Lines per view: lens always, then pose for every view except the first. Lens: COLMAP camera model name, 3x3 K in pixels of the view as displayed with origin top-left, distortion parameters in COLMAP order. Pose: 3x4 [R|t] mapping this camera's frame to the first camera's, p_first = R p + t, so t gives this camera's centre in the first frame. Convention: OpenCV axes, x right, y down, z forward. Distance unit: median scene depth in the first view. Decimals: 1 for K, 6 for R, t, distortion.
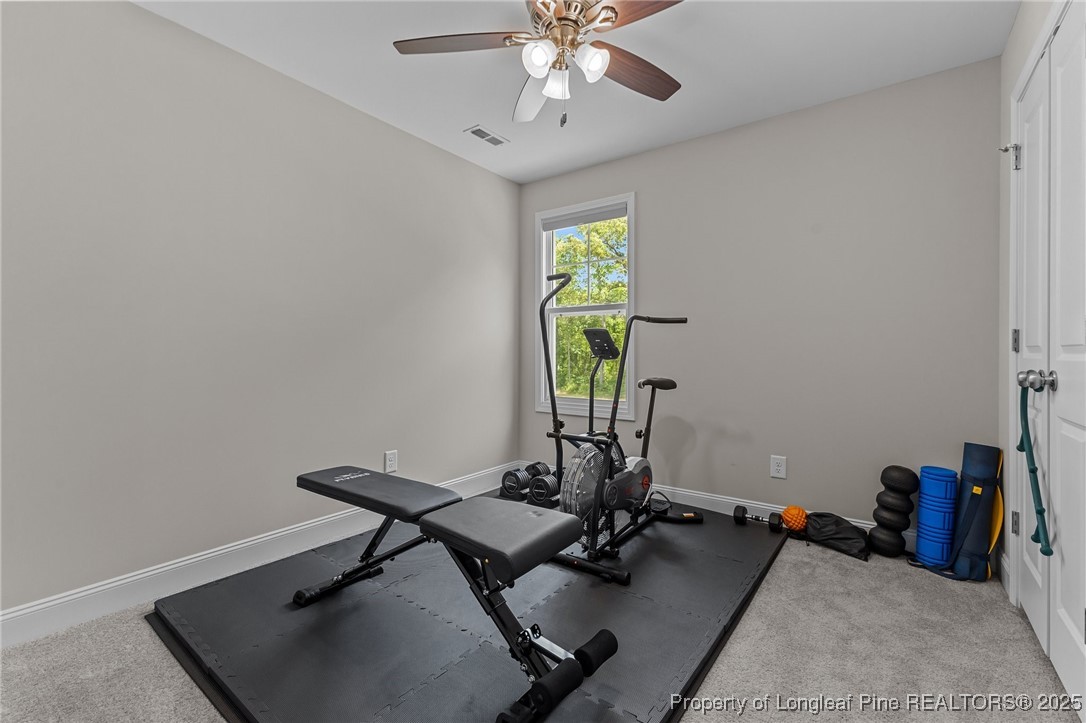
lens RADIAL K [[472.8, 0, 541.4], [0, 472.8, 354.5], [0, 0, 1]] dist [0.007966, -0.000233]
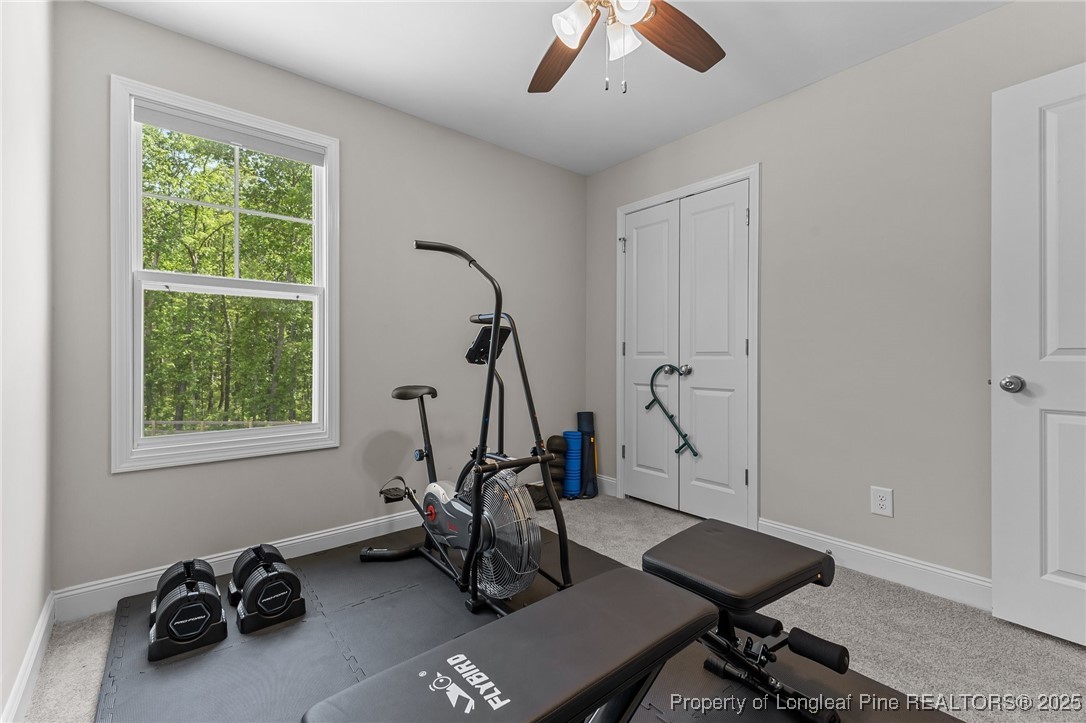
lens RADIAL K [[472.8, 0, 539.3], [0, 472.8, 359.2], [0, 0, 1]] dist [0.007966, -0.000233]
pose [[0.248808, -0.009391, 0.968507, -0.686629], [-0.000032, 0.999953, 0.009705, -0.006992], [-0.968553, -0.002446, 0.248796, 0.761236]]
